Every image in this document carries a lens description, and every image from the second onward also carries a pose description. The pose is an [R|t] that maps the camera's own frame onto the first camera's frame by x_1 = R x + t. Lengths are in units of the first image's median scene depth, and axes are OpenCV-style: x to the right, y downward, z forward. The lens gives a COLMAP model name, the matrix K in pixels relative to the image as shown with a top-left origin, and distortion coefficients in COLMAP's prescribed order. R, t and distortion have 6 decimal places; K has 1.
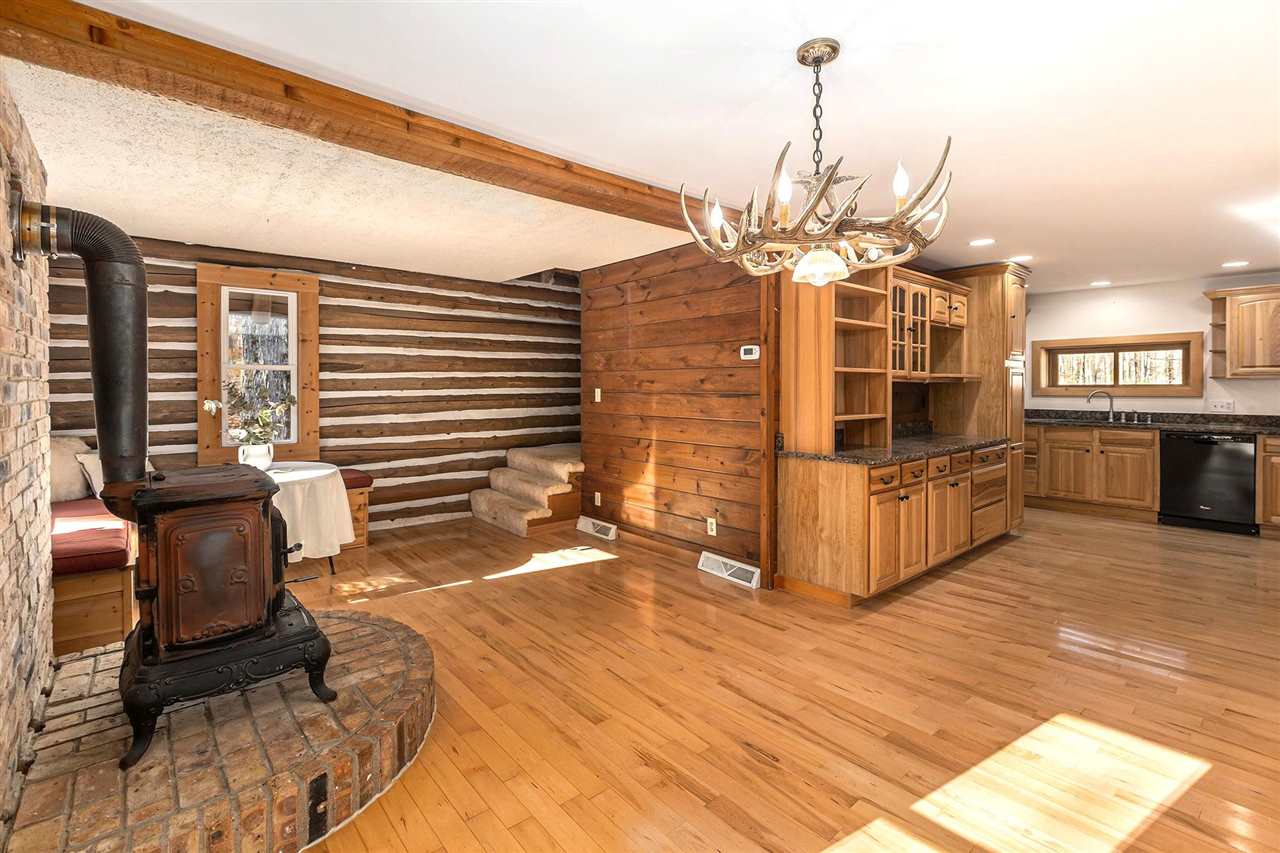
lens RADIAL K [[577.2, 0, 636.8], [0, 577.2, 408.9], [0, 0, 1]] dist [0.001881, -0.000111]
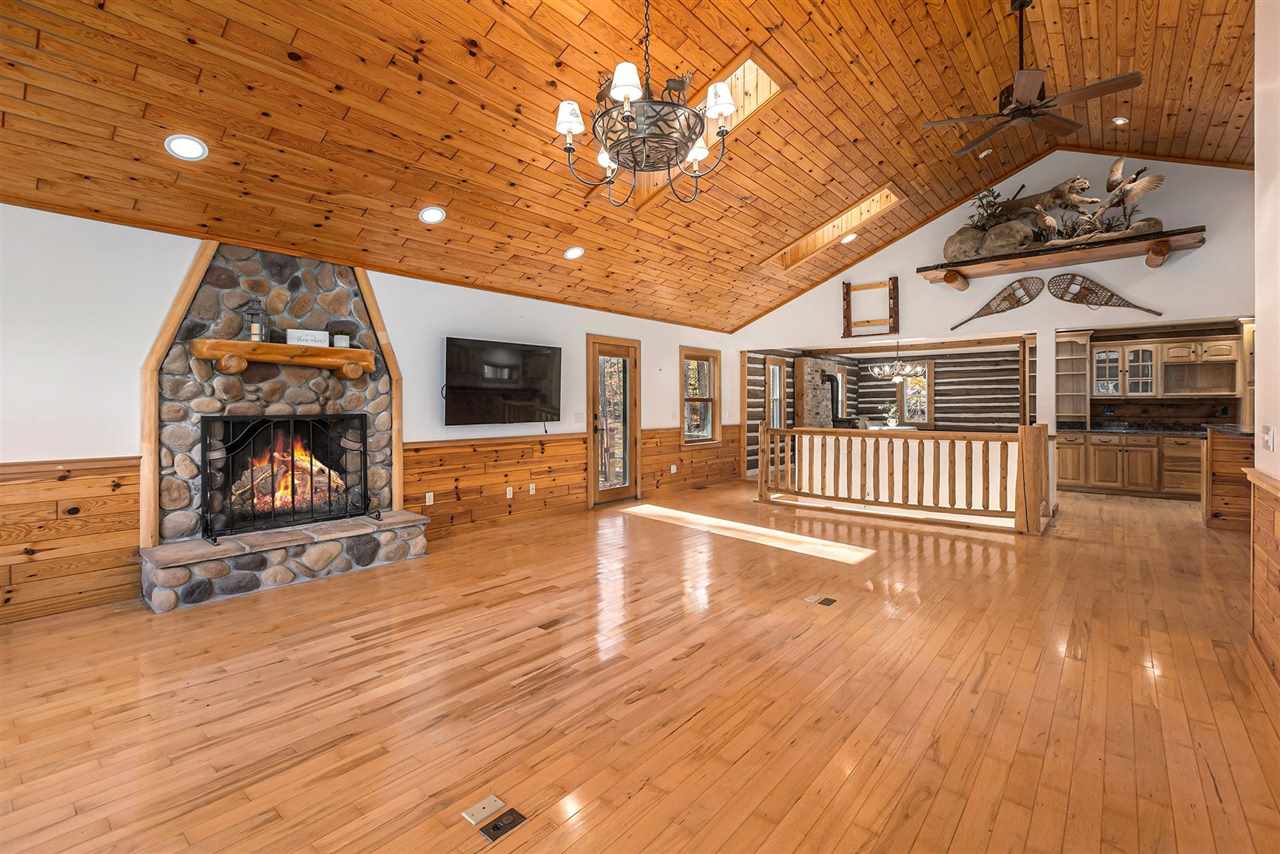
lens RADIAL K [[577.2, 0, 636.8], [0, 577.2, 409.4], [0, 0, 1]] dist [0.001881, -0.000111]
pose [[0.169176, 0.008221, -0.985552, 1.667348], [-0.032844, 0.999457, 0.002699, 0.029976], [0.985038, 0.031913, 0.169354, -0.725878]]
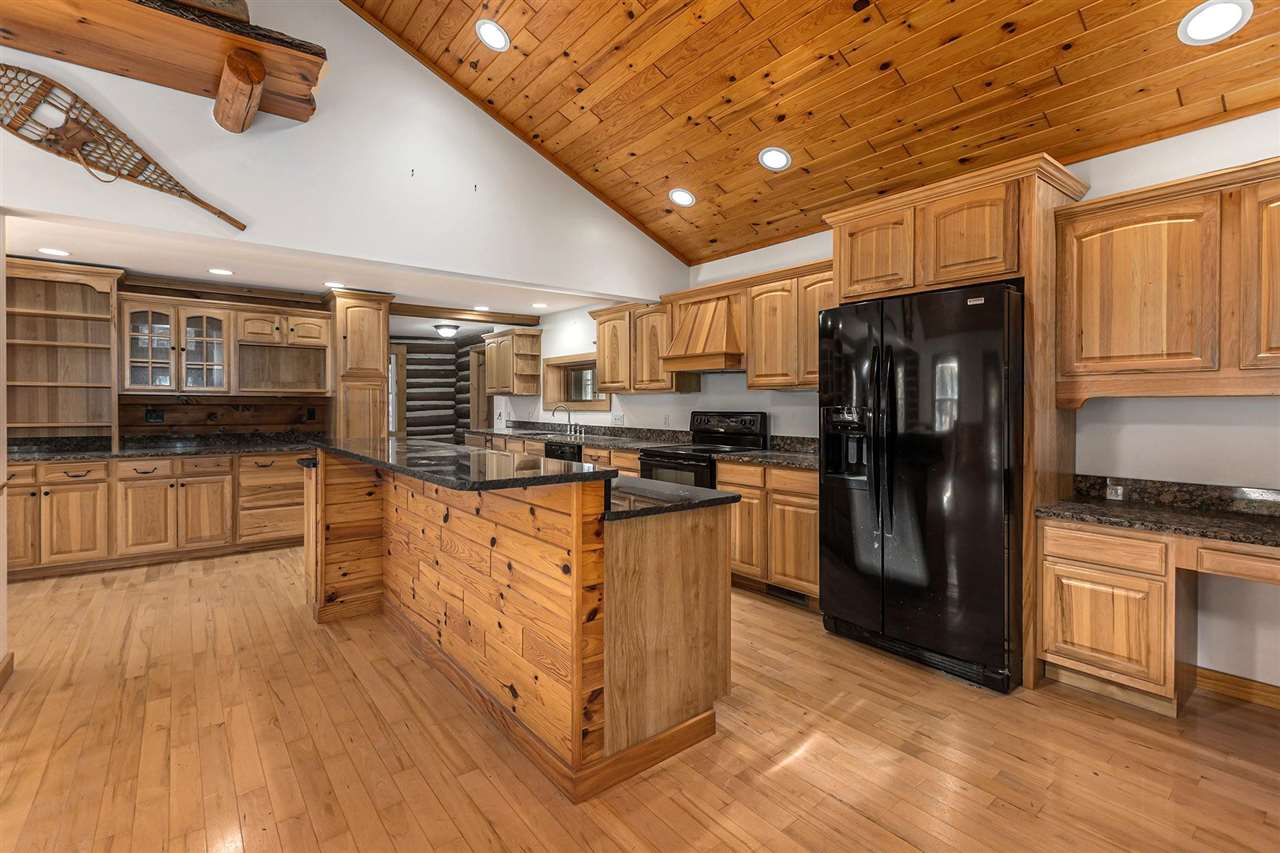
lens RADIAL K [[577.2, 0, 636.8], [0, 577.2, 408.9], [0, 0, 1]] dist [0.001881, -0.000111]
pose [[0.999193, 0.002510, -0.040094, 1.136109], [-0.003785, 0.999488, -0.031764, 0.010980], [0.039993, 0.031890, 0.998691, -0.078114]]
